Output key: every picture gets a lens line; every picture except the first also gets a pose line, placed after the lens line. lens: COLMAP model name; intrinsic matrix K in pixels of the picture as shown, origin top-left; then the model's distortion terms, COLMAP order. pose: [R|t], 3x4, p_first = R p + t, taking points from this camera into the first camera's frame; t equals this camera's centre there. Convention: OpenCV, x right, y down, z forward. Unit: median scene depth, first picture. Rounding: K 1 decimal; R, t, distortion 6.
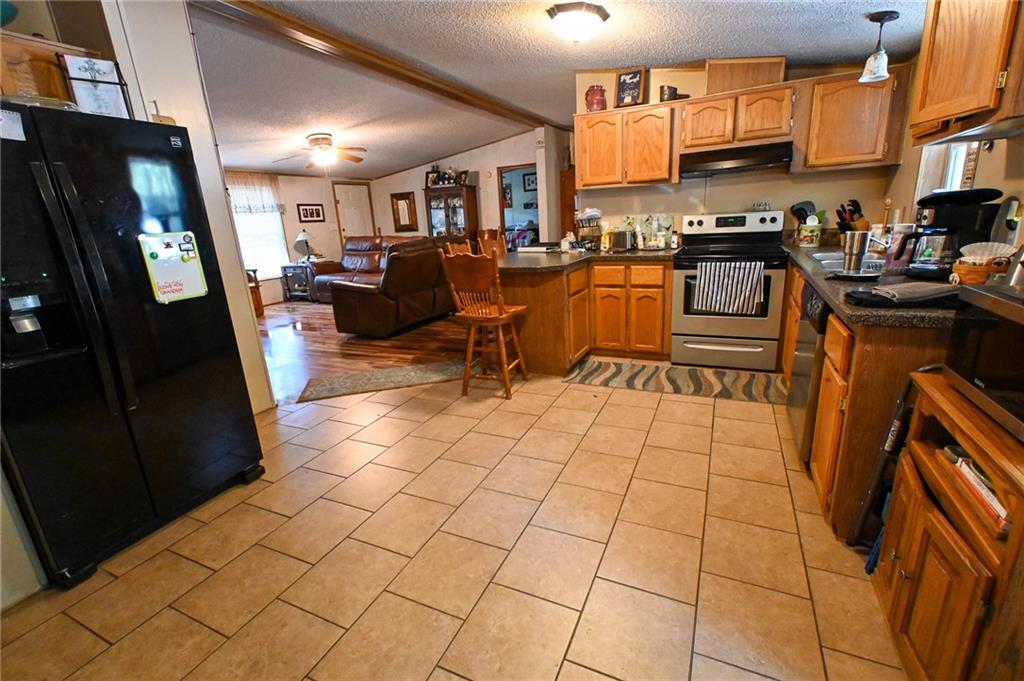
lens RADIAL K [[453.7, 0, 515.4], [0, 453.7, 339.8], [0, 0, 1]] dist [0.010540, -0.005155]
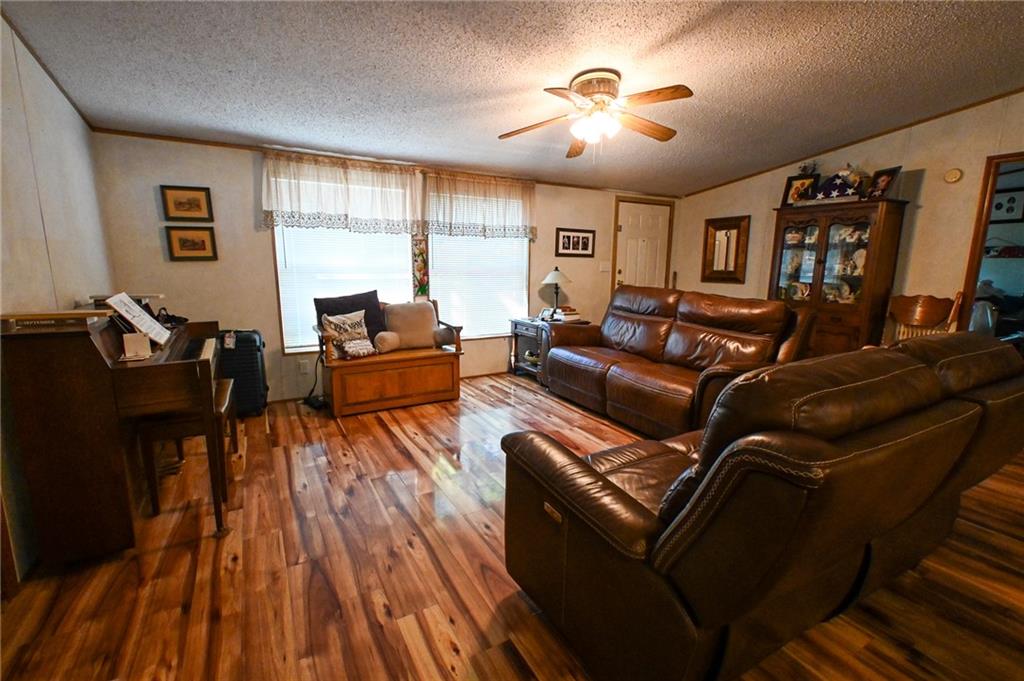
lens RADIAL K [[453.7, 0, 515.4], [0, 453.7, 339.8], [0, 0, 1]] dist [0.010540, -0.005155]
pose [[0.819133, 0.161498, -0.550399, -0.308552], [-0.206397, 0.978261, -0.020129, -0.247563], [0.535184, 0.130089, 0.834659, 0.945307]]
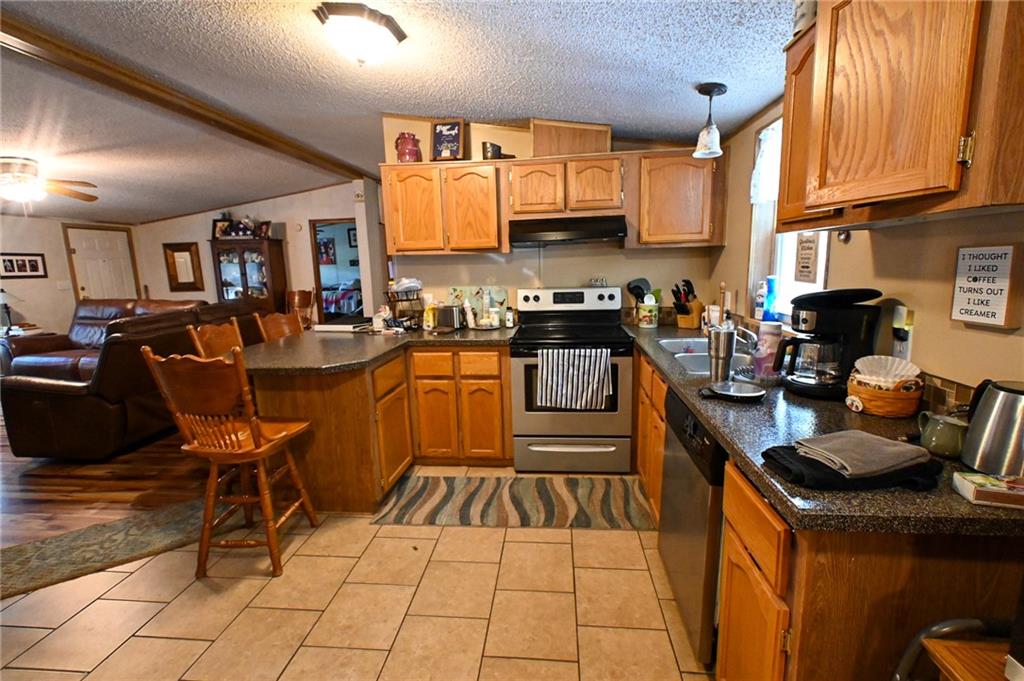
lens RADIAL K [[453.7, 0, 515.4], [0, 453.7, 339.8], [0, 0, 1]] dist [0.010540, -0.005155]
pose [[0.943098, -0.024824, 0.331587, 0.081696], [0.062681, 0.992604, -0.103967, -0.093181], [-0.326554, 0.118835, 0.937678, 0.215658]]
